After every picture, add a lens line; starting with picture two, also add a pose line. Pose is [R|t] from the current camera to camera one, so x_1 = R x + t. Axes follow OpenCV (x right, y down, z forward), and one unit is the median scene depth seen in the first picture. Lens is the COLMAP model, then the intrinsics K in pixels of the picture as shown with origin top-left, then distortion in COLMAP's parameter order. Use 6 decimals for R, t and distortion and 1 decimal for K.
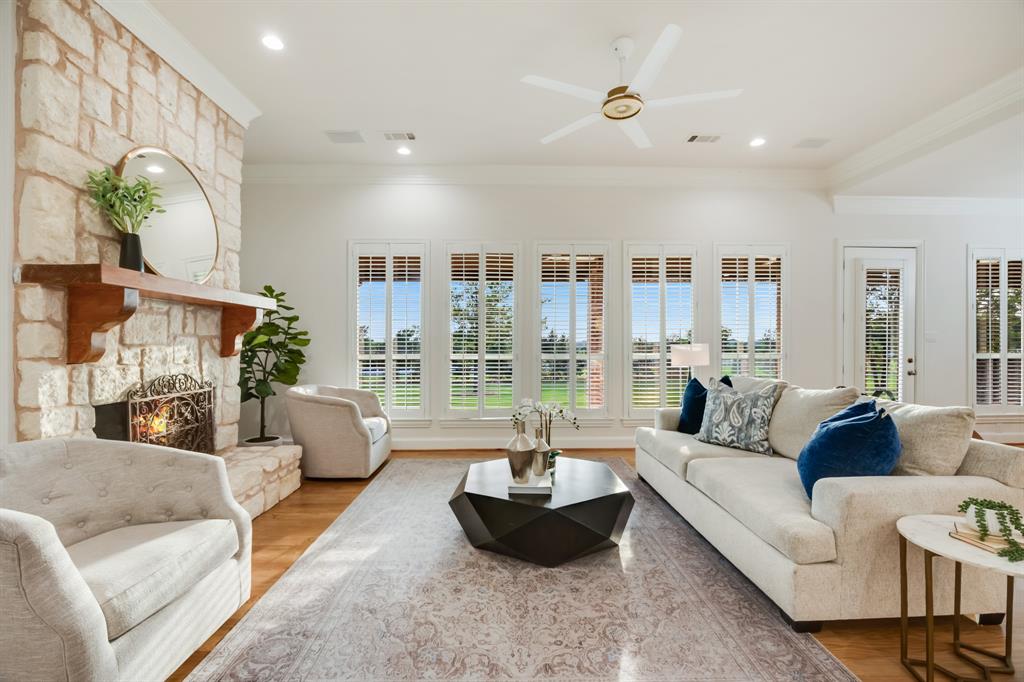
lens RADIAL K [[424.5, 0, 516.4], [0, 424.5, 345.3], [0, 0, 1]] dist [-0.017438, 0.000338]
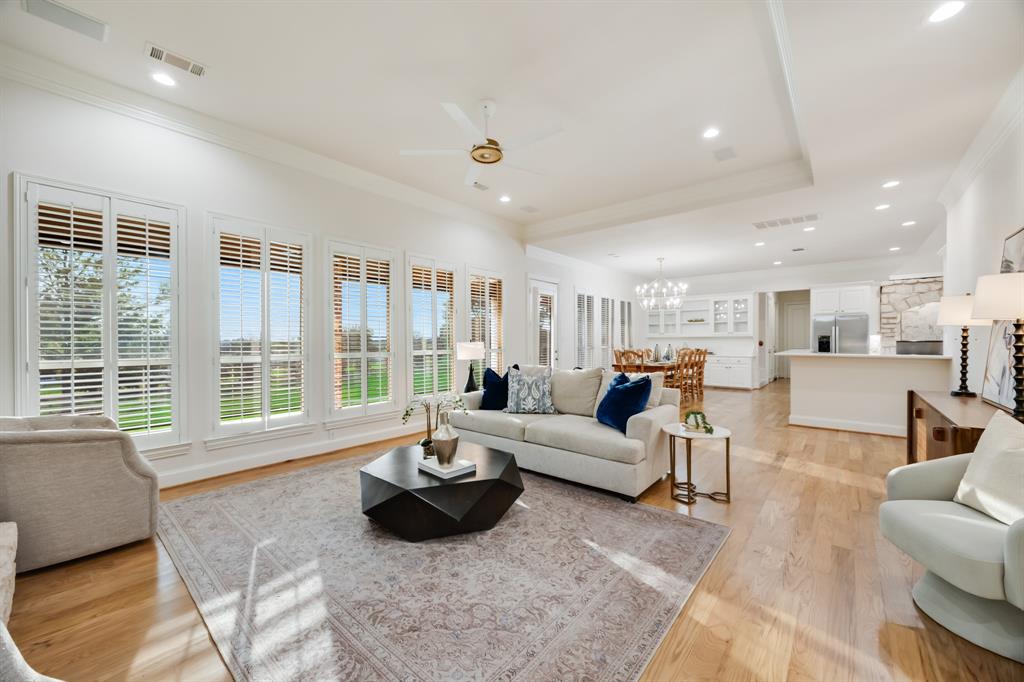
lens RADIAL K [[387.2, 0, 511.7], [0, 387.2, 341.7], [0, 0, 1]] dist [-0.003344, 0.000160]
pose [[0.670209, -0.003458, 0.742165, -0.677341], [0.007927, 0.999965, -0.002499, -0.001939], [-0.742130, 0.007558, 0.670213, 0.210214]]
